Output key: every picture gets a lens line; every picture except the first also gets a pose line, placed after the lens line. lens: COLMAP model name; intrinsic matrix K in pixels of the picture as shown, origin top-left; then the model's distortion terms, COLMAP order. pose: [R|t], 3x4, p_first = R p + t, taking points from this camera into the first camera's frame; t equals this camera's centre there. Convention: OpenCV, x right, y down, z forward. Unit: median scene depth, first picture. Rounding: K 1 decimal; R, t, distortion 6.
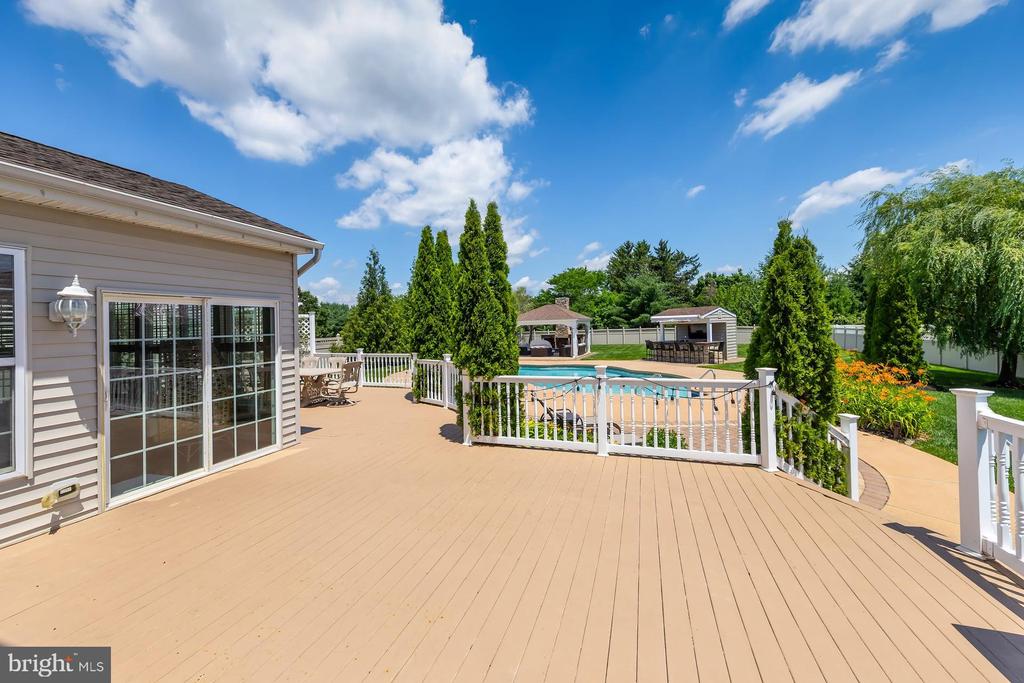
lens RADIAL K [[386.4, 0, 520.6], [0, 386.4, 316.8], [0, 0, 1]] dist [0.002911, 0.000537]
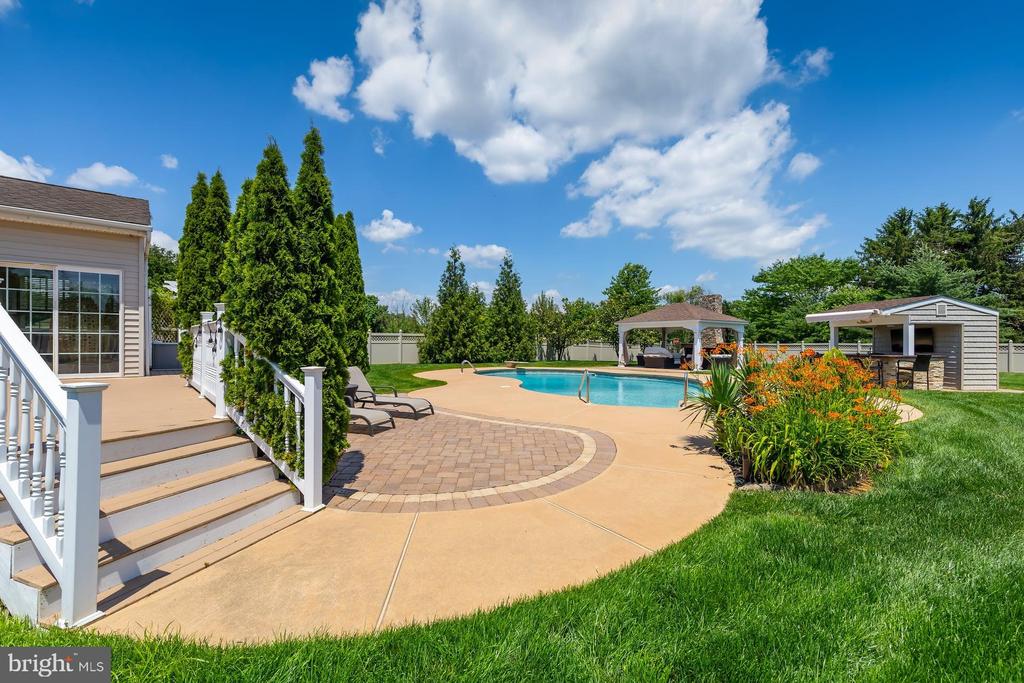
lens RADIAL K [[429.4, 0, 493.8], [0, 429.4, 343.6], [0, 0, 1]] dist [-0.003691, -0.001878]
pose [[0.826436, 0.035223, -0.561927, 0.337708], [-0.019106, 0.999221, 0.034533, 0.035993], [0.562706, -0.017803, 0.826465, 0.122420]]
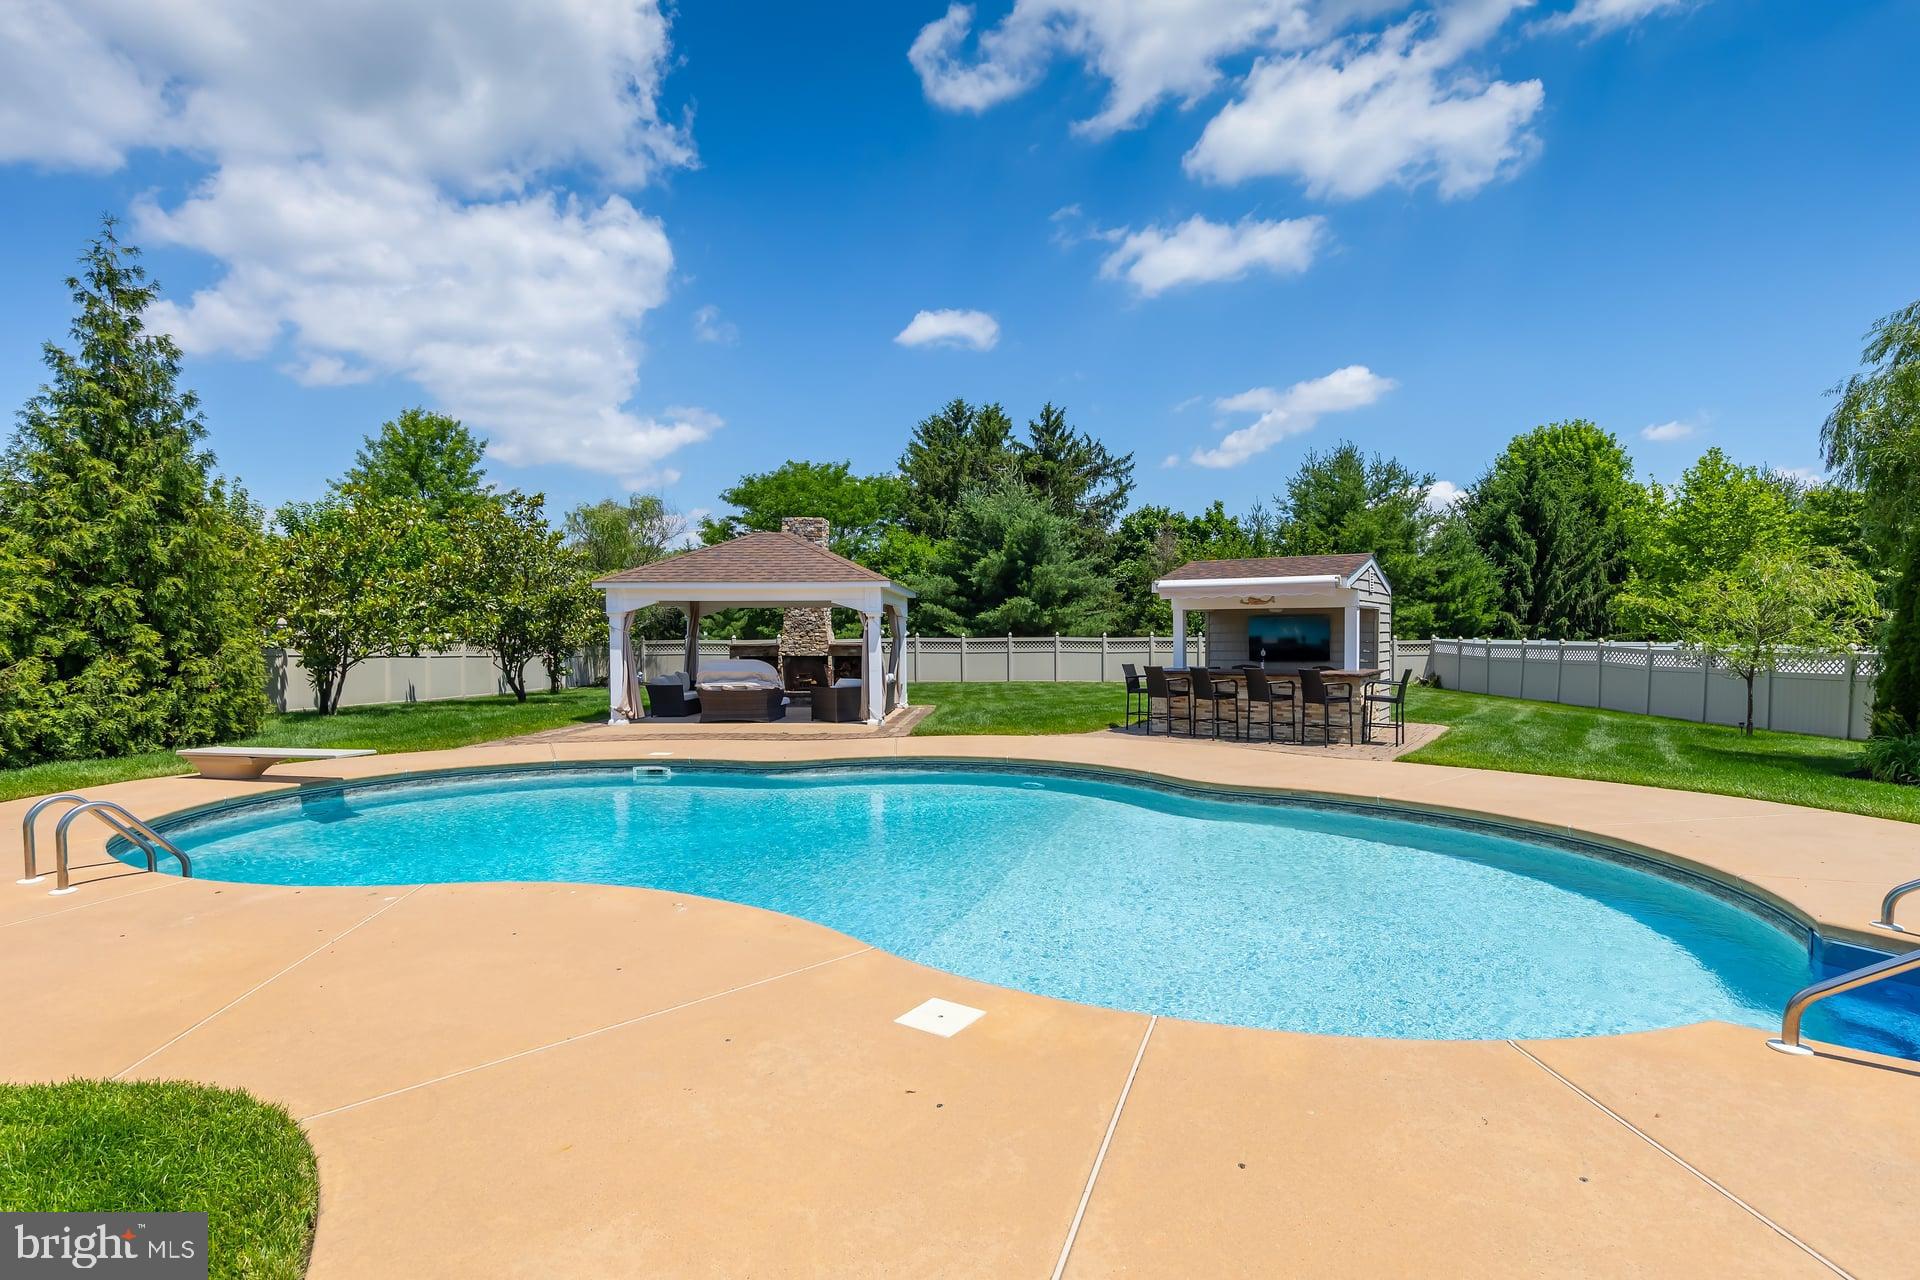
lens RADIAL K [[937.8, 0, 966.0], [0, 937.8, 660.1], [0, 0, 1]] dist [-0.010619, 0.007100]
pose [[0.942645, 0.016541, 0.333386, -0.012610], [-0.030223, 0.998898, 0.035894, 0.041012], [-0.332425, -0.043911, 0.942107, 0.435725]]
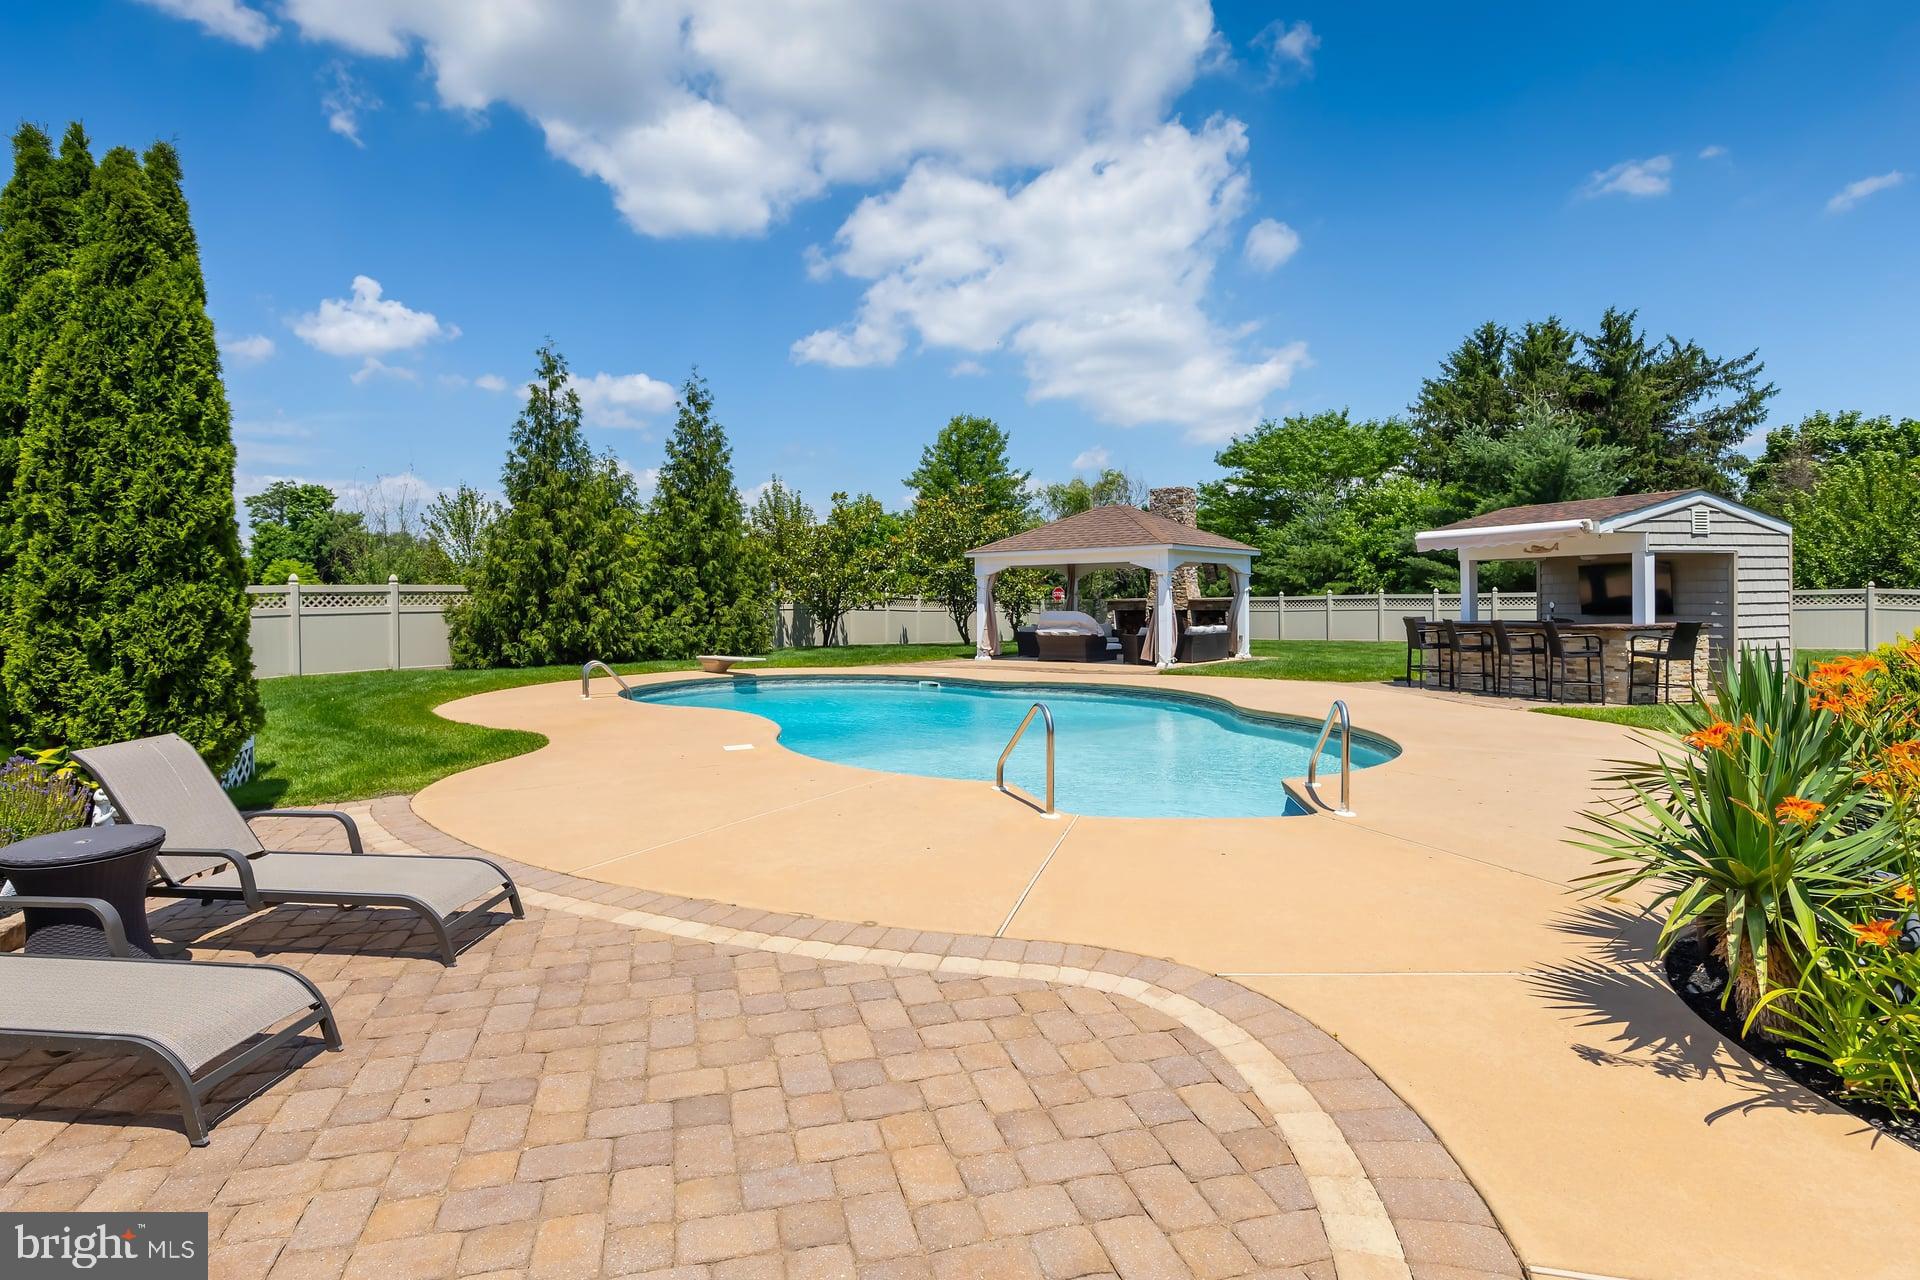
lens RADIAL K [[968.7, 0, 895.3], [0, 968.7, 587.7], [0, 0, 1]] dist [-0.002523, 0.003055]
pose [[0.941249, 0.016393, -0.337315, 0.244010], [-0.011519, 0.999798, 0.016446, 0.035415], [0.337517, -0.011595, 0.941248, 0.228151]]
